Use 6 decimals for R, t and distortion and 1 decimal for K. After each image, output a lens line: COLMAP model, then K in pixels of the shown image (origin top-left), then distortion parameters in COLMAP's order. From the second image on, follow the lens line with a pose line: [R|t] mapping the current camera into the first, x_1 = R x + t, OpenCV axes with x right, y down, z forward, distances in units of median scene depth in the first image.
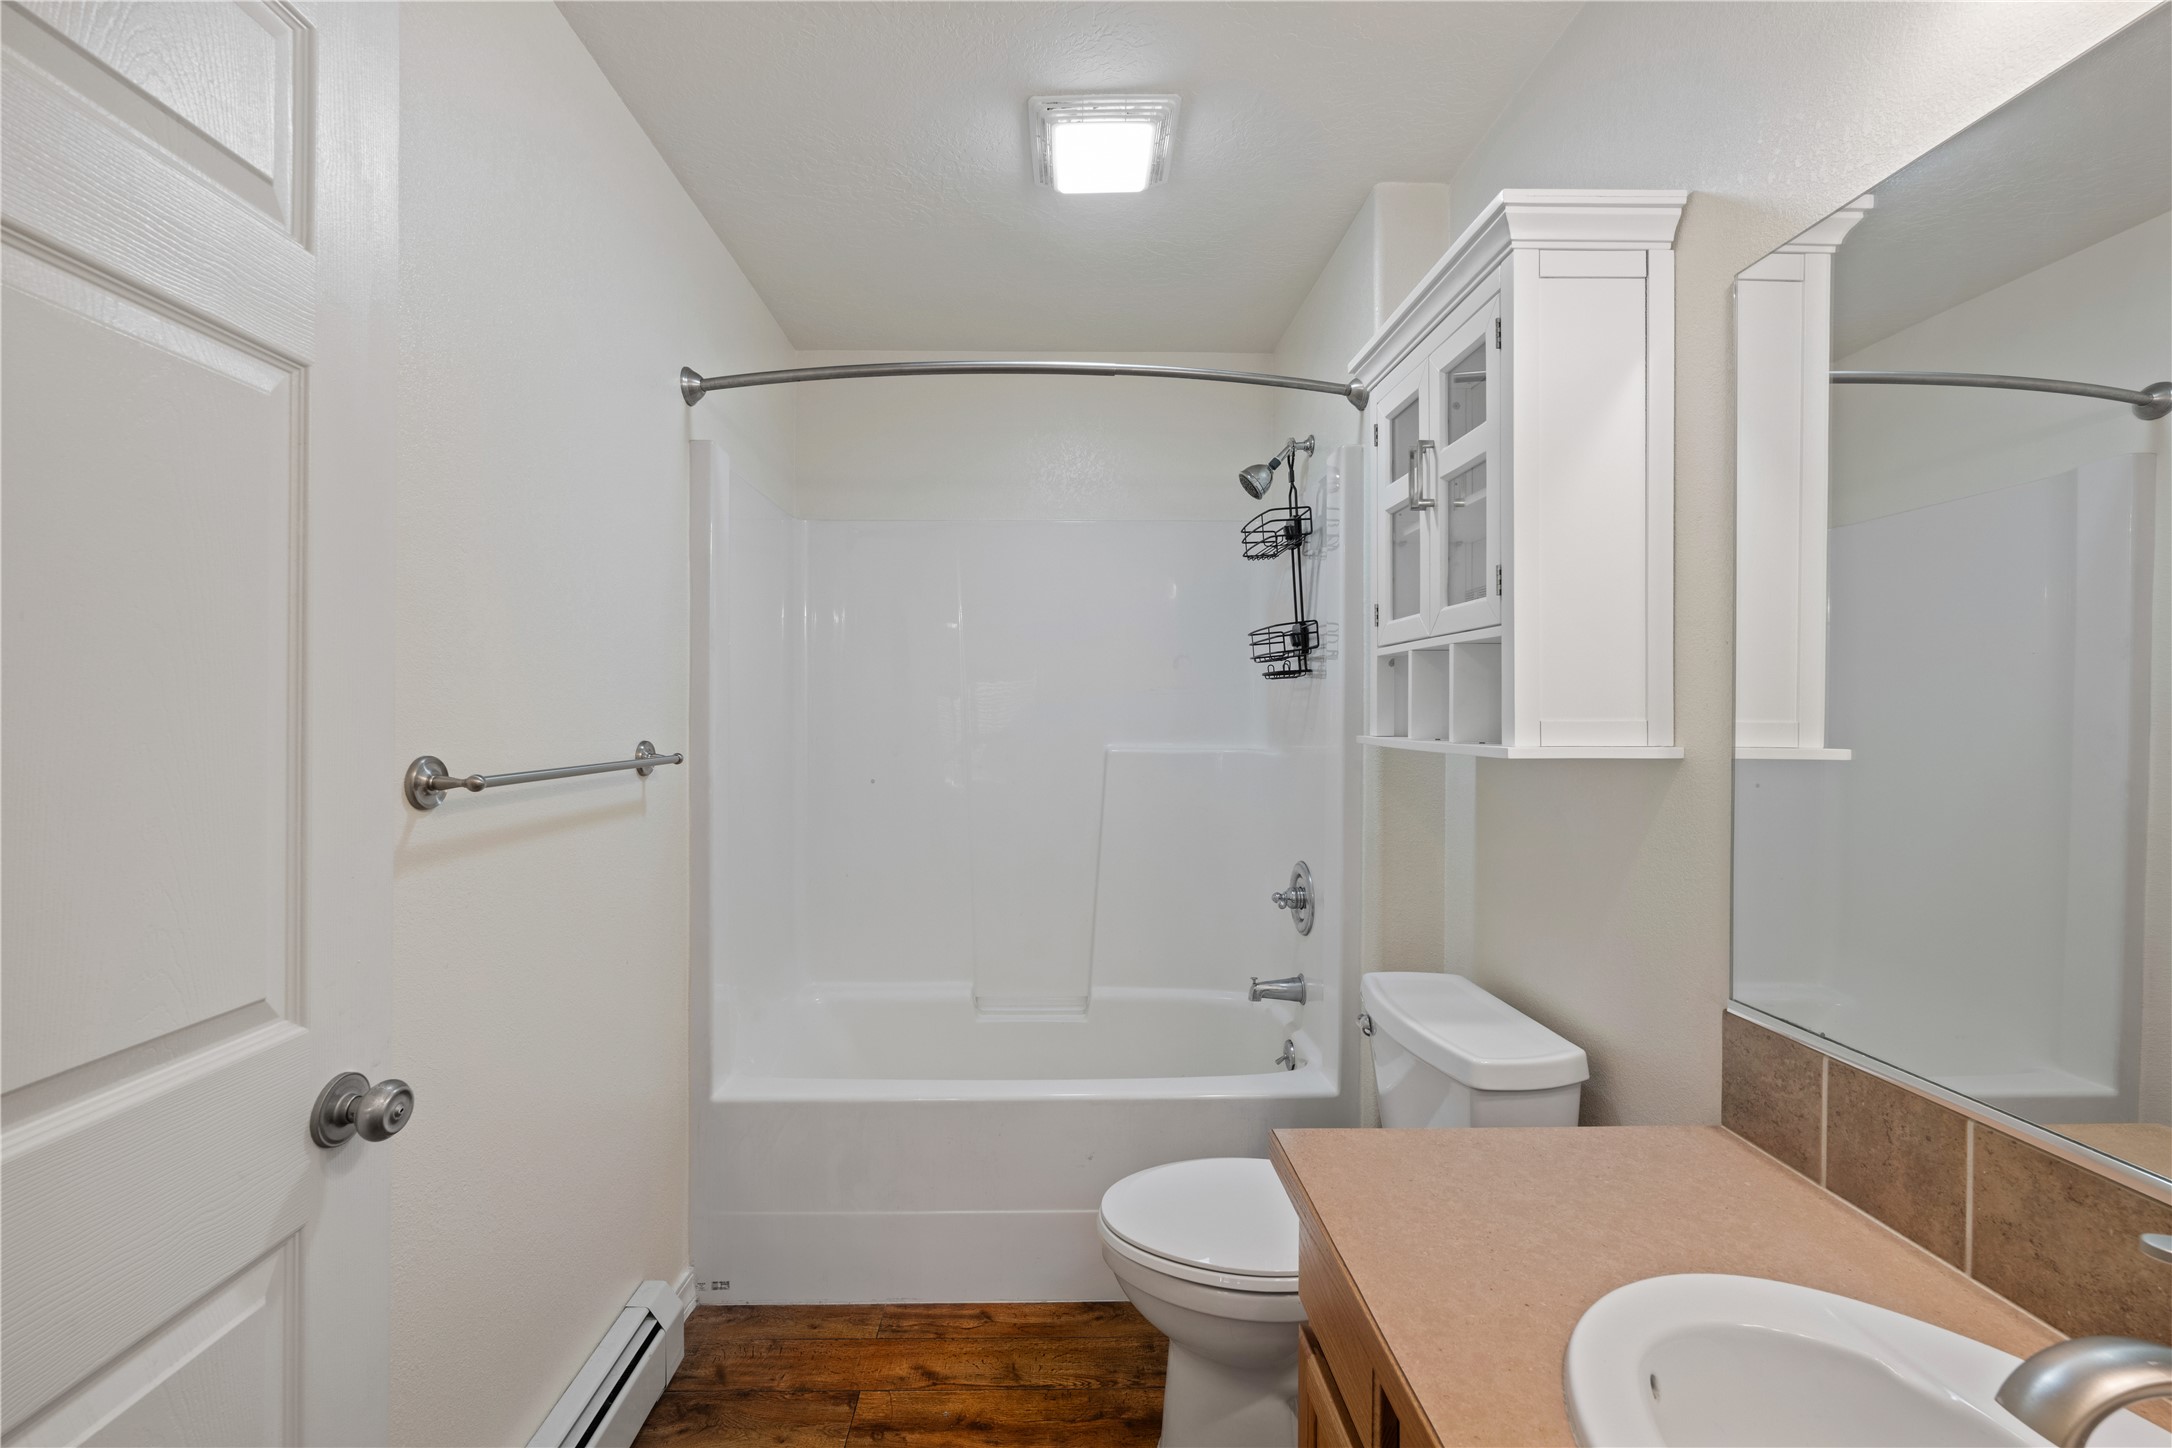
lens RADIAL K [[874.9, 0, 1084.1], [0, 874.9, 717.1], [0, 0, 1]] dist [-0.002332, 0.000776]
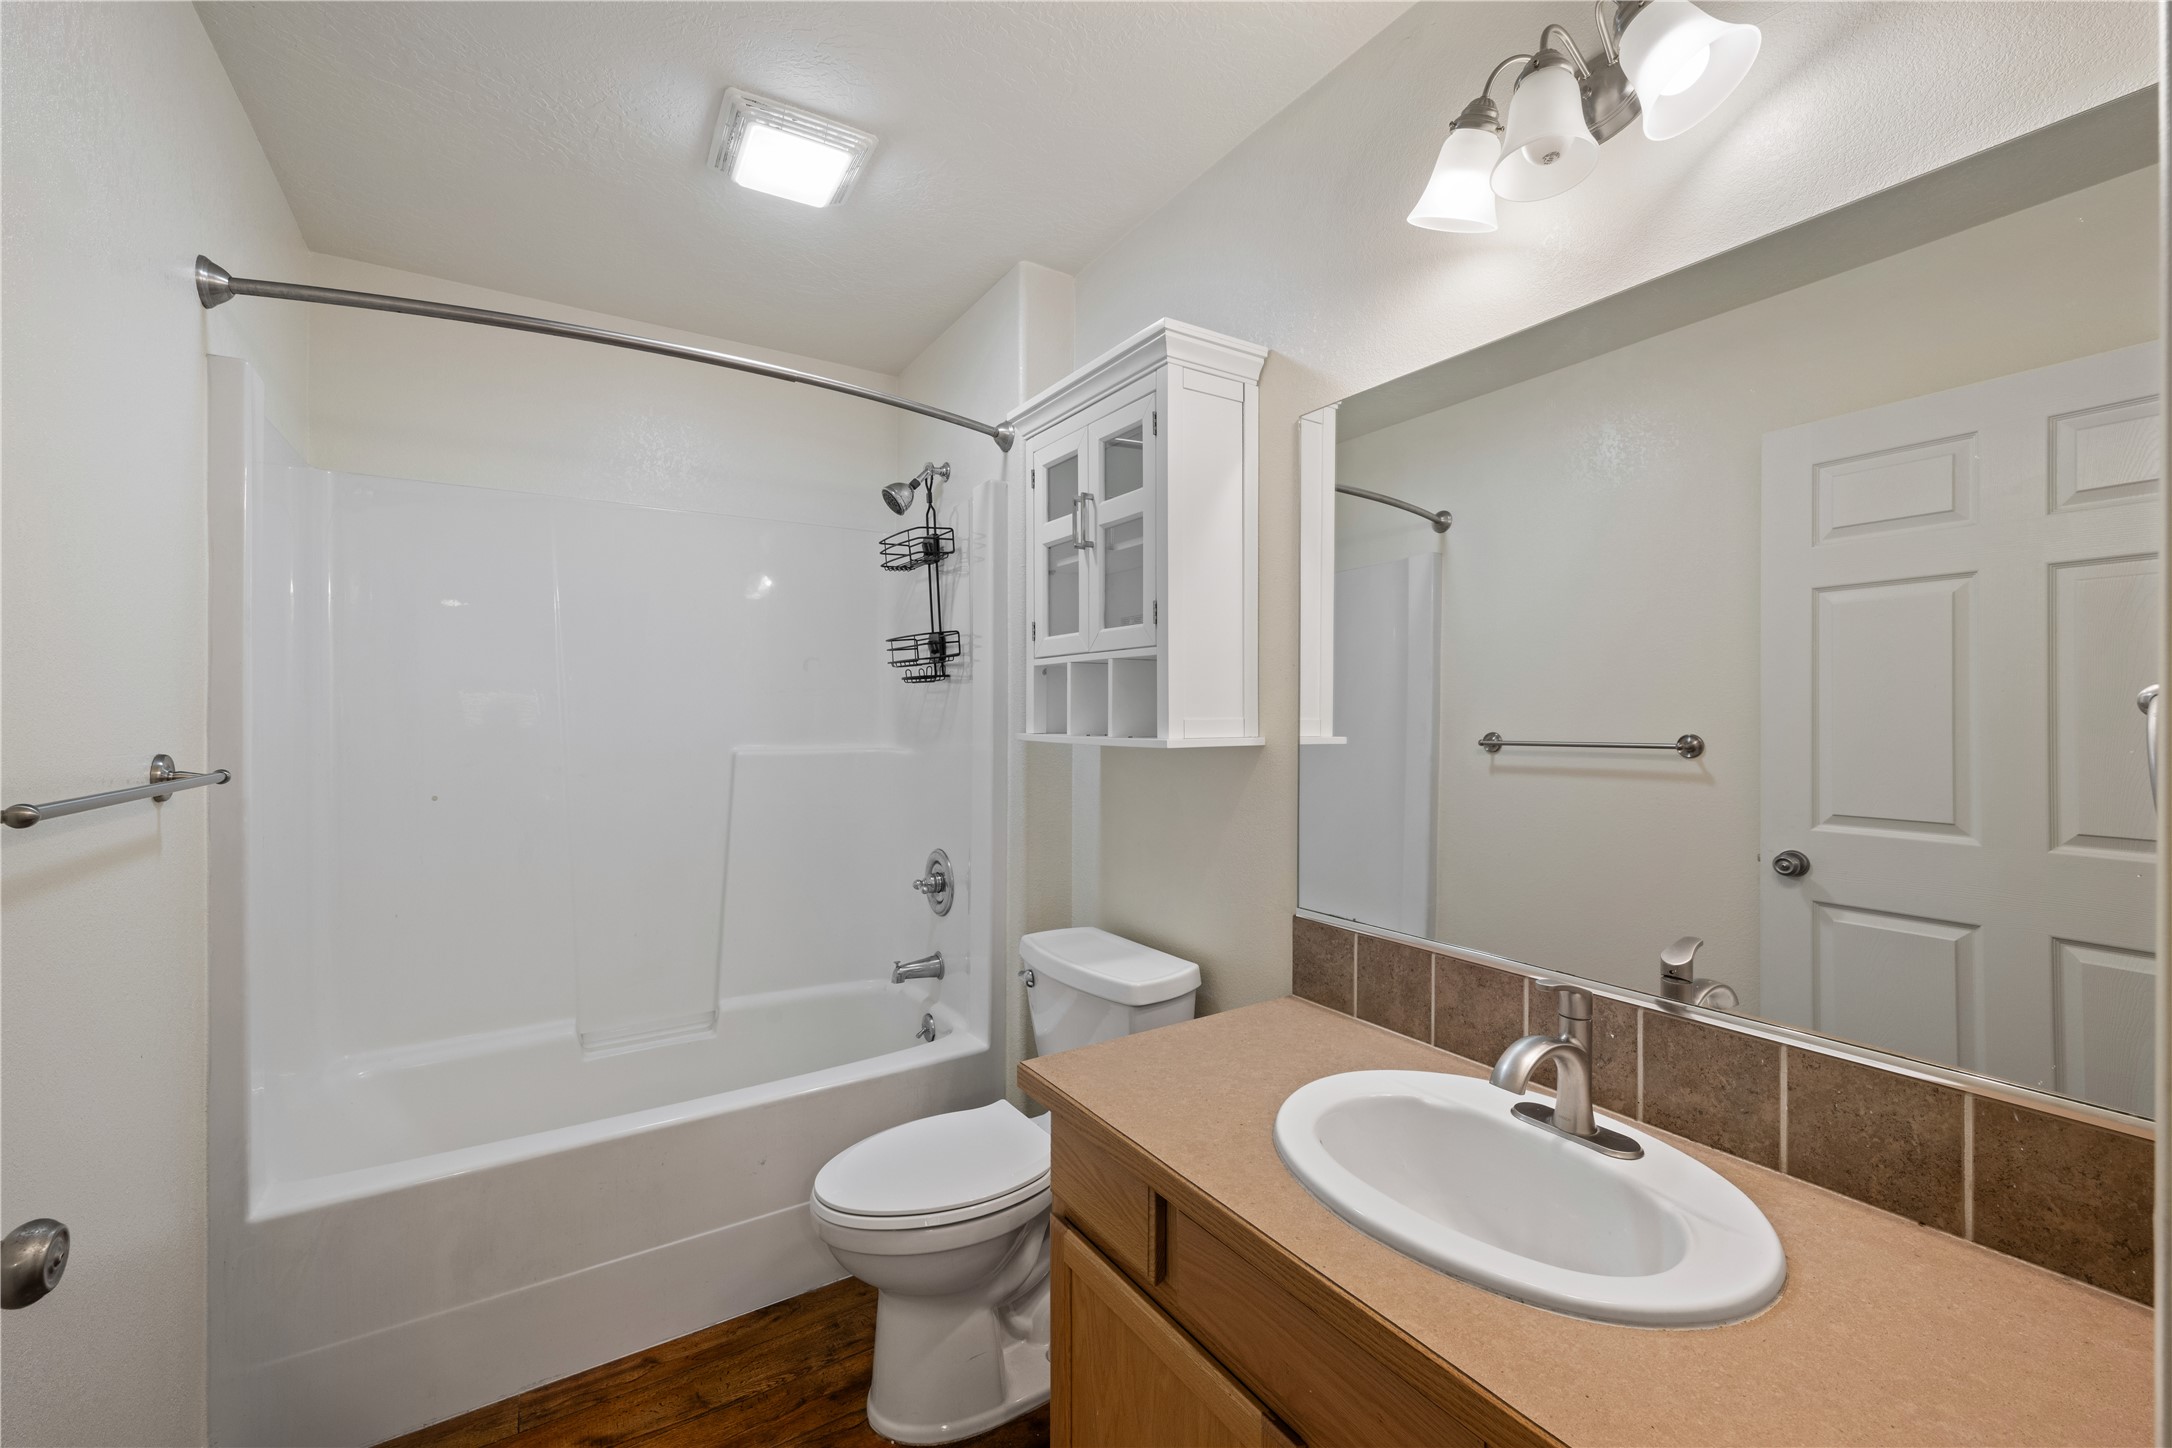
lens RADIAL K [[874.9, 0, 1090.4], [0, 874.9, 720.5], [0, 0, 1]] dist [-0.002332, 0.000776]
pose [[0.848448, -0.006880, 0.529234, -0.226125], [0.005446, 0.999976, 0.004268, -0.000421], [-0.529250, -0.000739, 0.848465, -0.044080]]
